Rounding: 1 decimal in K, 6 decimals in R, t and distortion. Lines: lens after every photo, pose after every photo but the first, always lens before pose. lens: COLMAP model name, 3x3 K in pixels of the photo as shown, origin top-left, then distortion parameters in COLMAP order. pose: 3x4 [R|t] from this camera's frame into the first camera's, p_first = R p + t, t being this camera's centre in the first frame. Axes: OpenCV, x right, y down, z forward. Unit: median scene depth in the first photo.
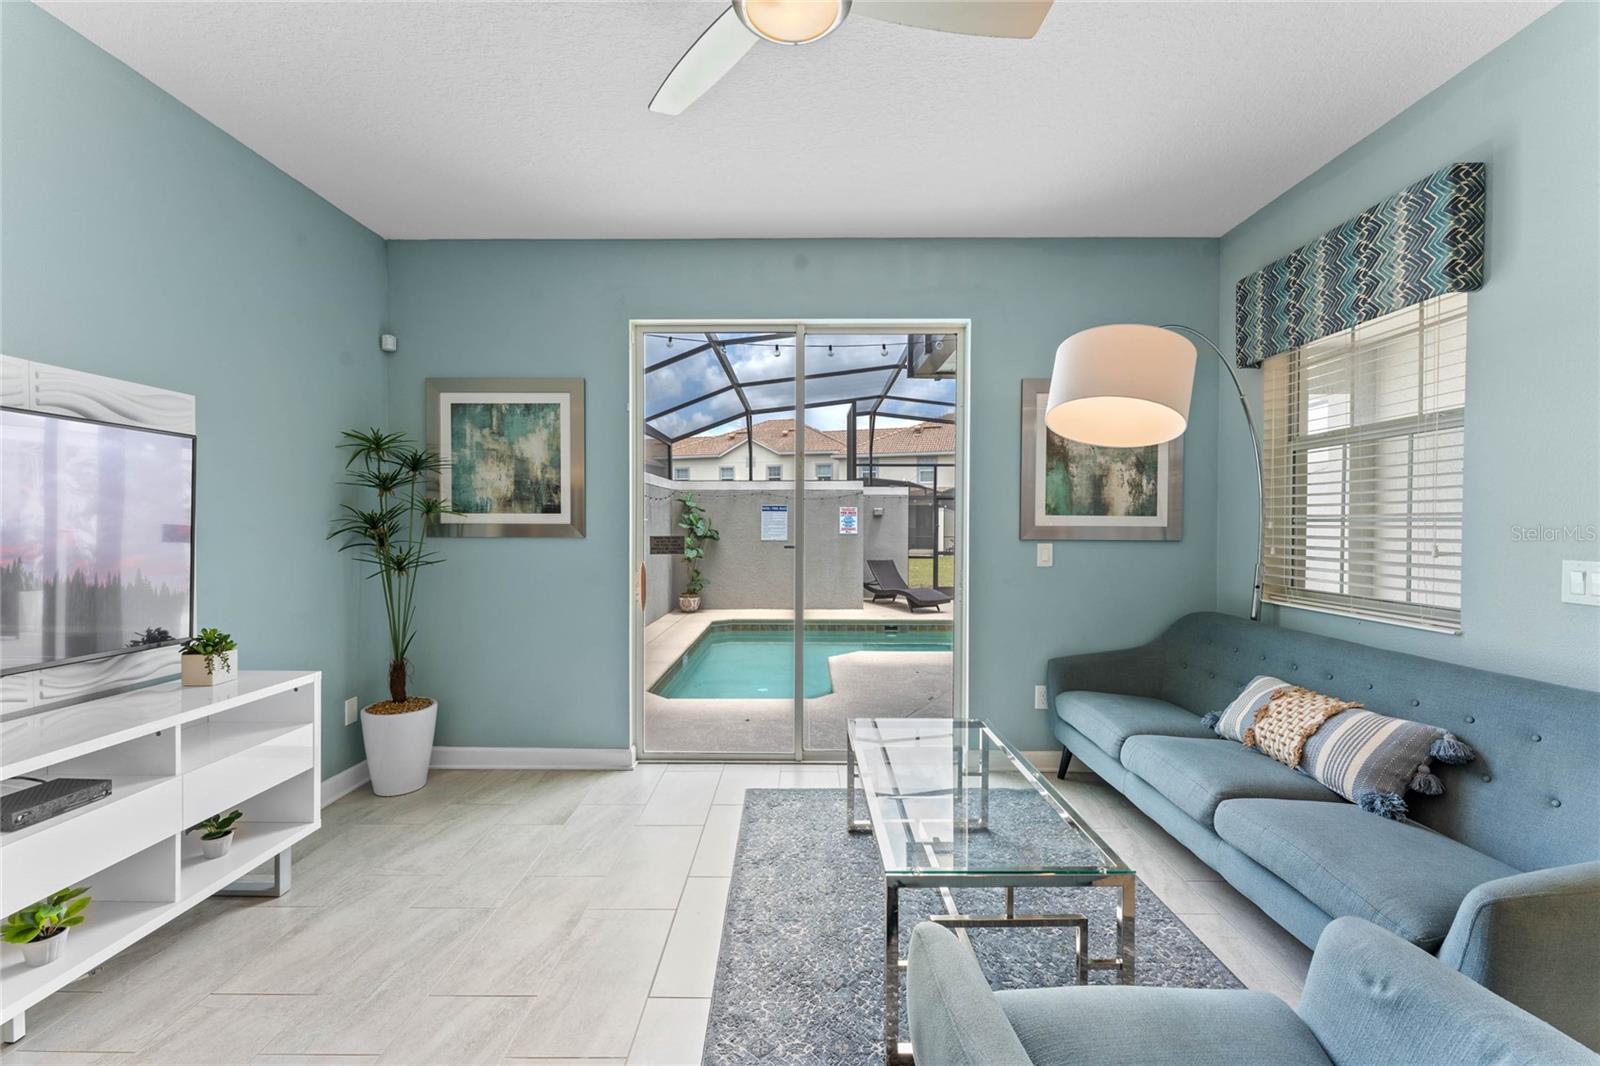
lens RADIAL K [[636.8, 0, 802.4], [0, 636.8, 534.0], [0, 0, 1]] dist [-0.001086, -0.000228]
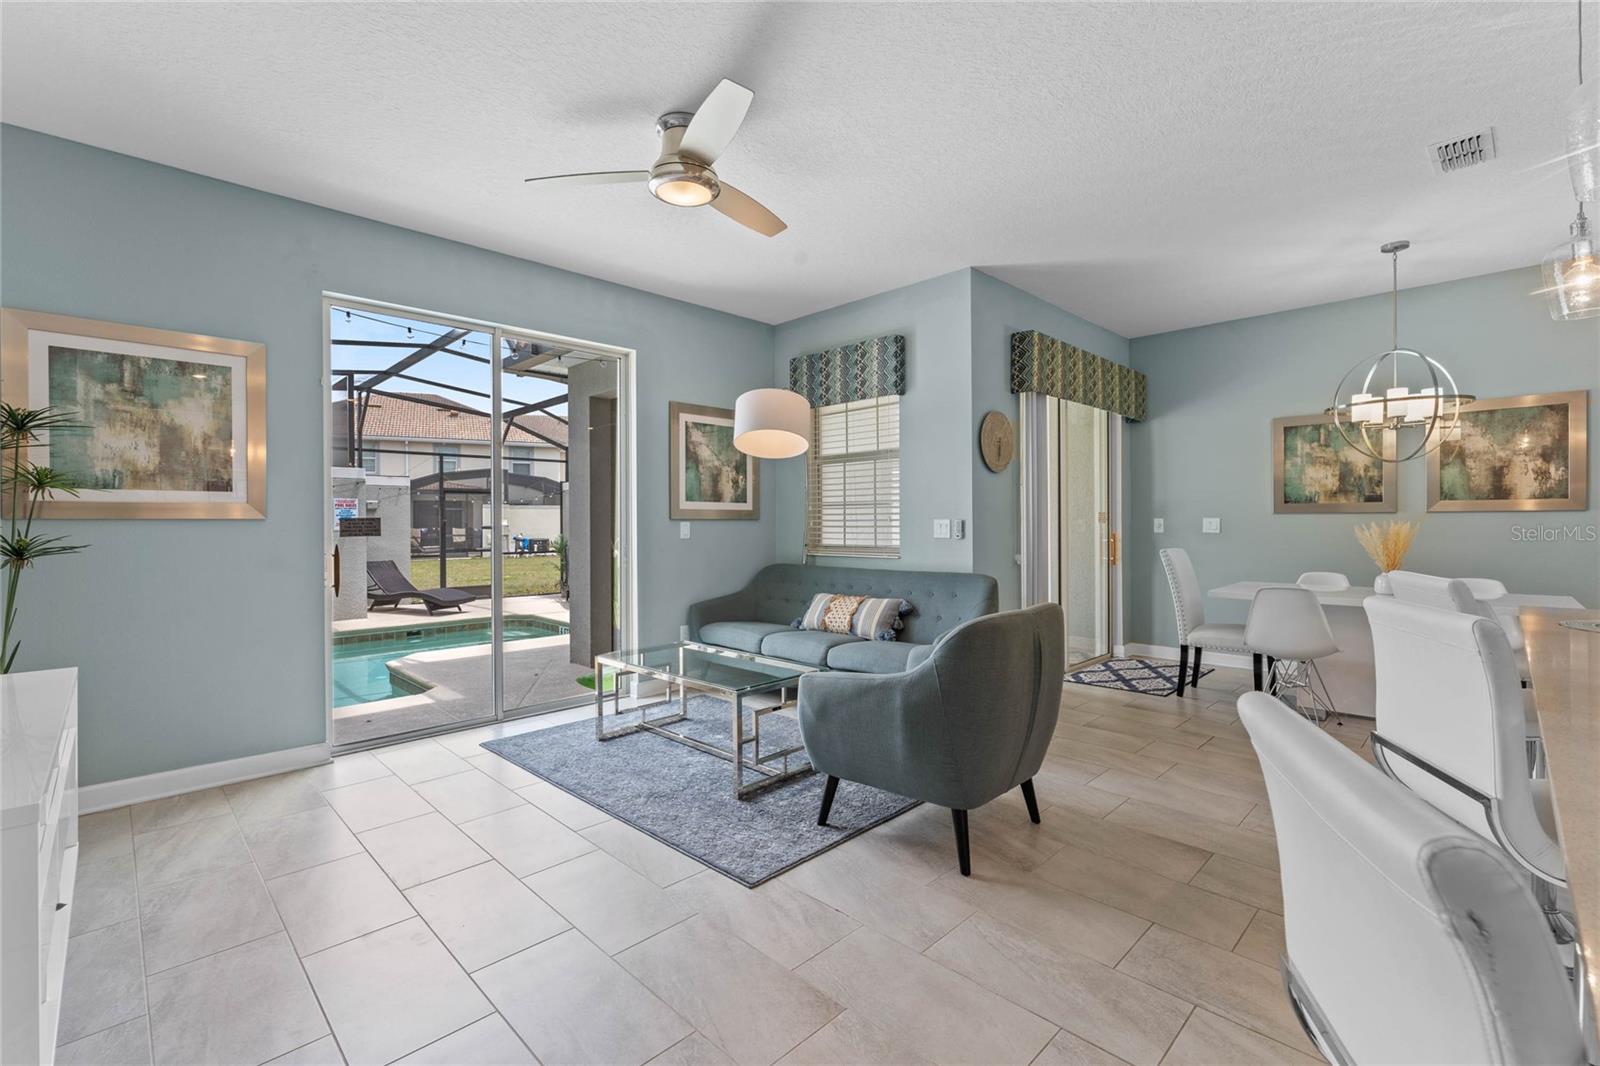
lens RADIAL K [[692.2, 0, 800.1], [0, 692.2, 524.6], [0, 0, 1]] dist [-0.002182, 0.000068]
pose [[0.704760, -0.009589, 0.709381, -0.509073], [0.020314, 0.999771, -0.006668, 0.036104], [-0.709155, 0.019110, 0.704794, -0.233849]]
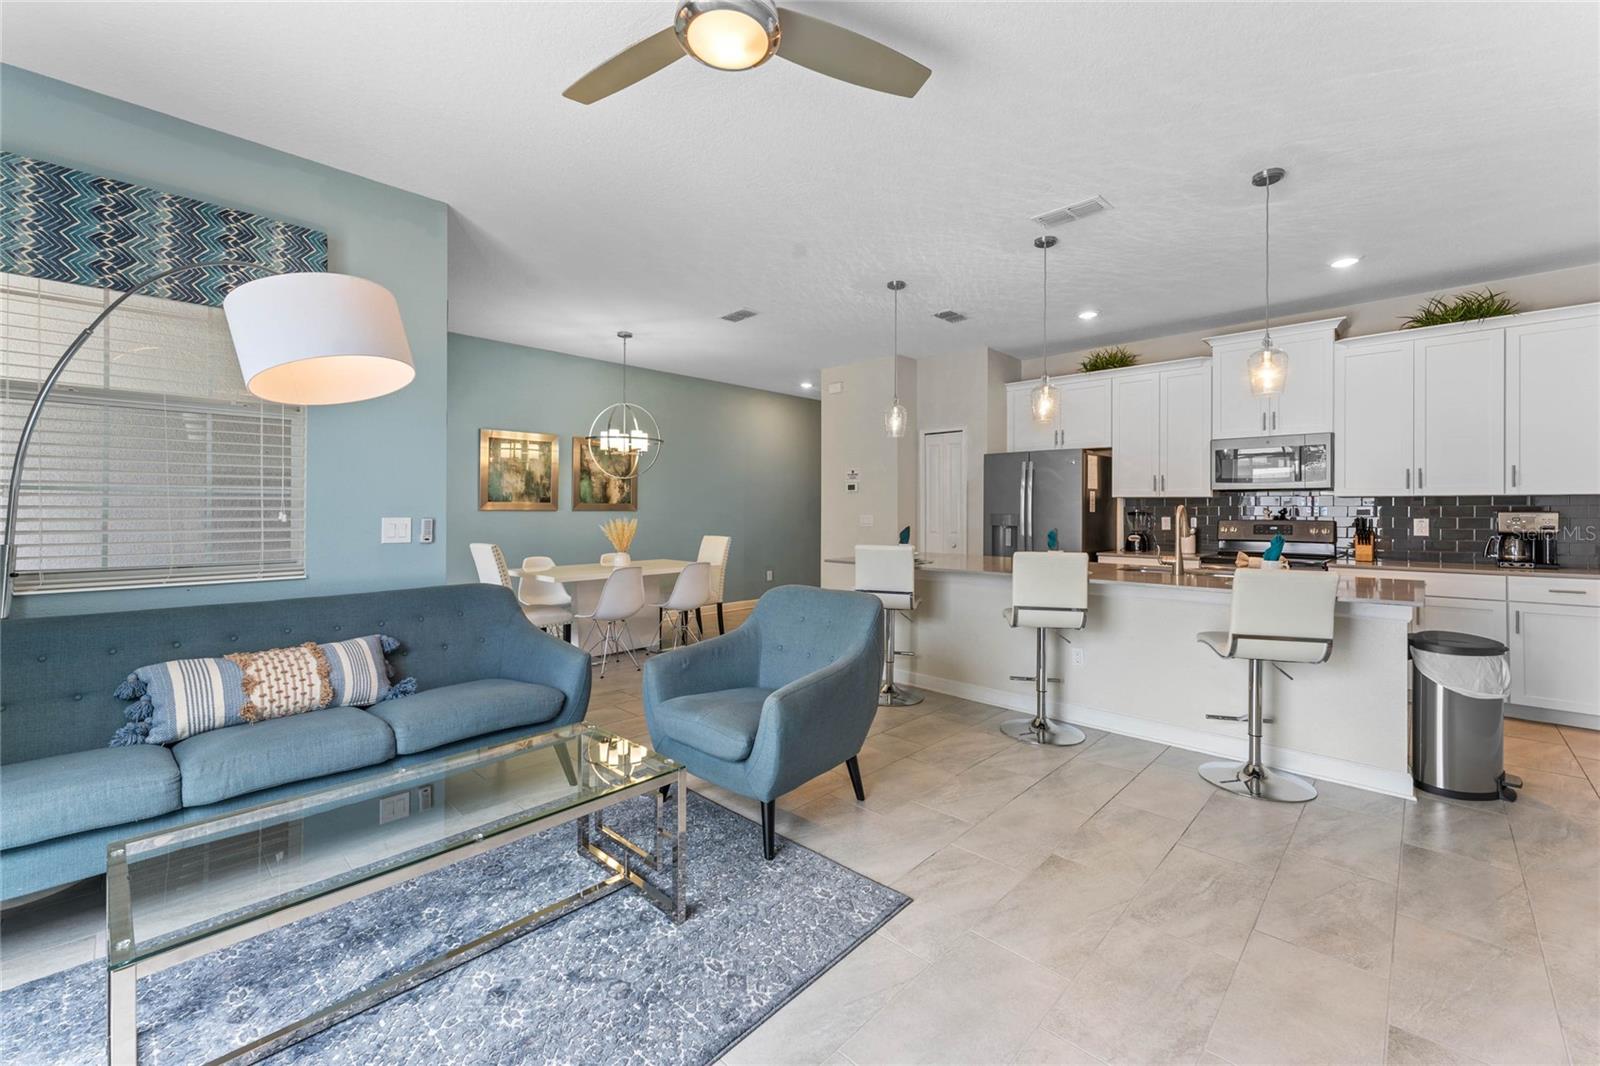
lens RADIAL K [[636.8, 0, 801.1], [0, 636.8, 519.1], [0, 0, 1]] dist [-0.001086, -0.000228]
pose [[-0.714630, -0.014495, 0.699353, -0.413609], [0.007409, 0.999572, 0.028288, 0.001755], [-0.699464, 0.025397, -0.714217, 0.778493]]
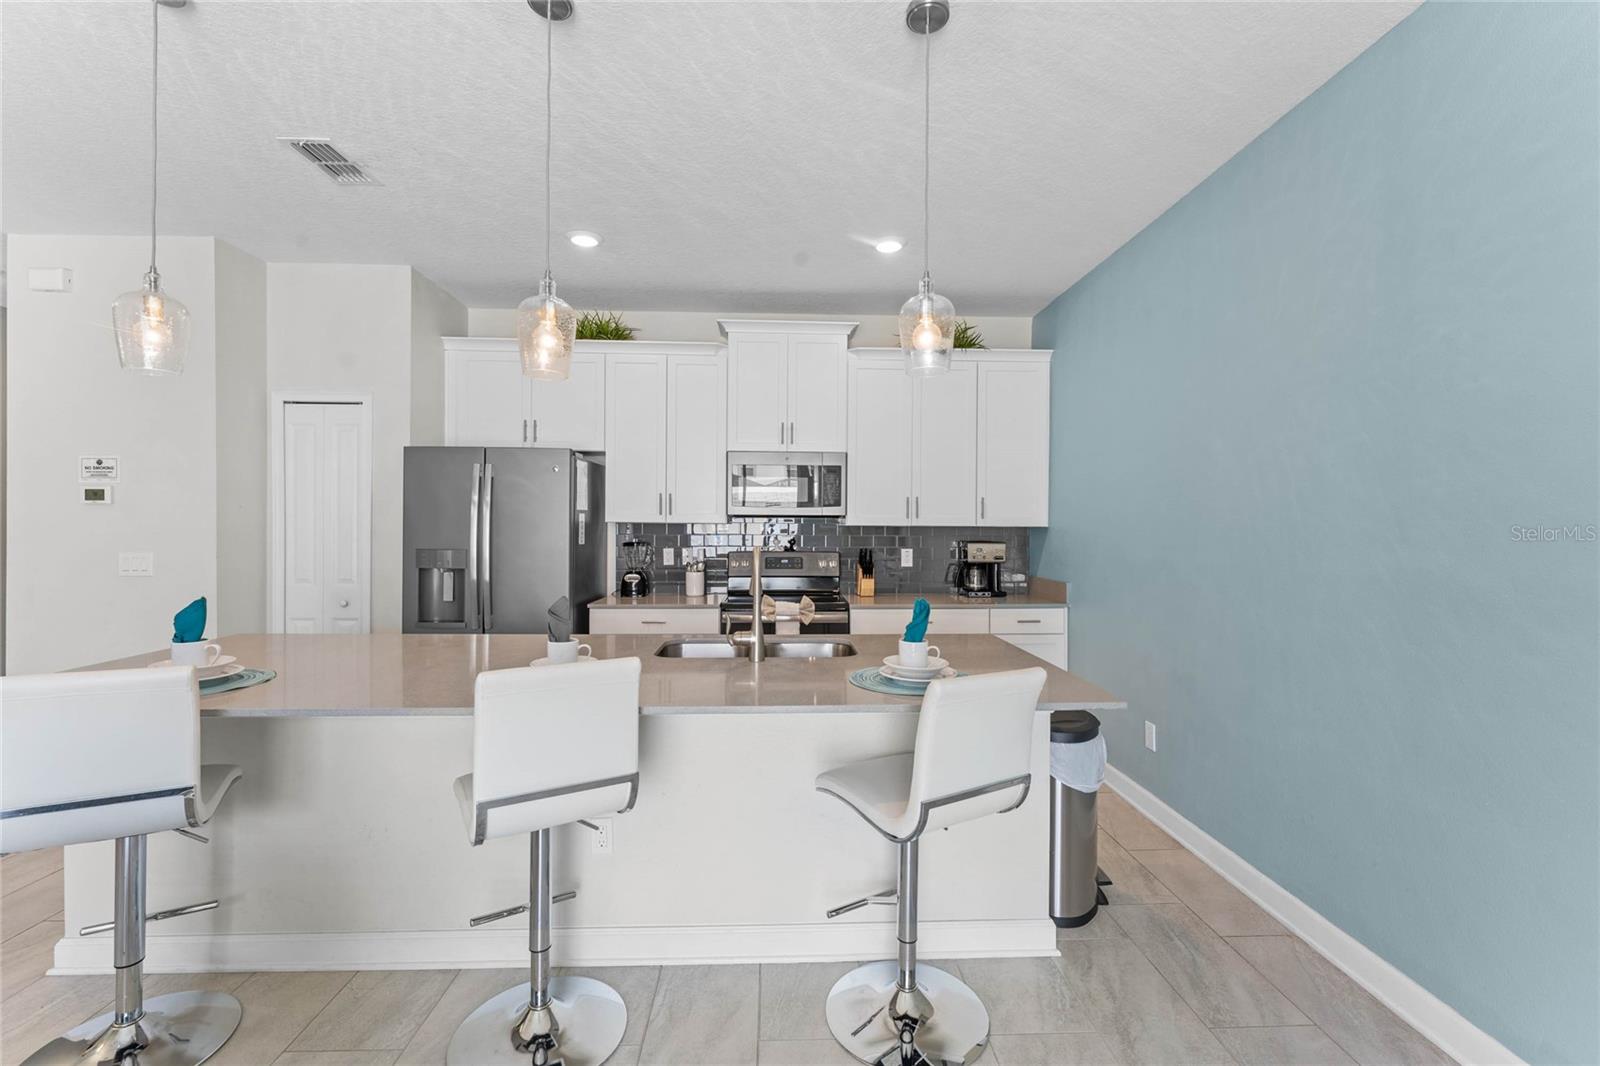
lens RADIAL K [[692.2, 0, 802.2], [0, 692.2, 523.4], [0, 0, 1]] dist [-0.002182, 0.000068]
pose [[-0.999549, -0.008913, -0.028681, -0.148215], [-0.009291, 0.999871, 0.013082, -0.020311], [0.028560, 0.013342, -0.999503, 0.289319]]
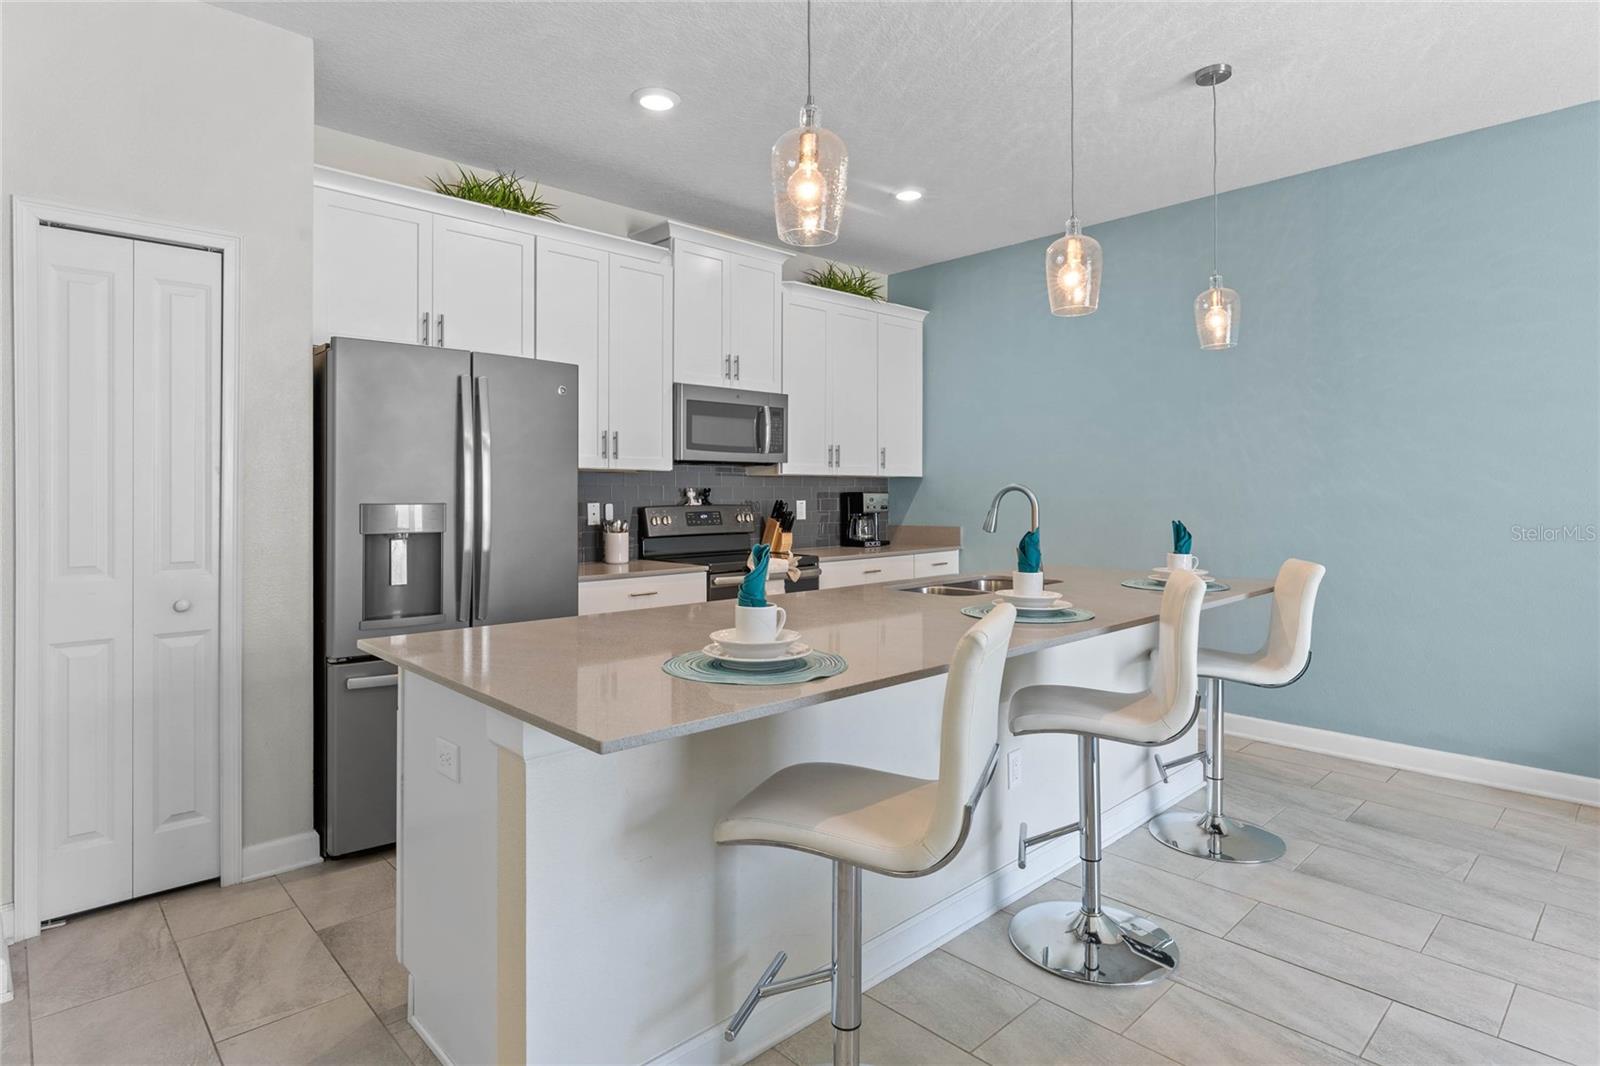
lens RADIAL K [[853.6, 0, 819.2], [0, 853.6, 485.5], [0, 0, 1]] dist [0.005358, 0.000379]
pose [[-0.724781, -0.007013, -0.688944, 0.689104], [-0.011012, 0.999938, 0.001405, 0.016497], [0.688892, 0.008605, -0.724813, 0.097590]]
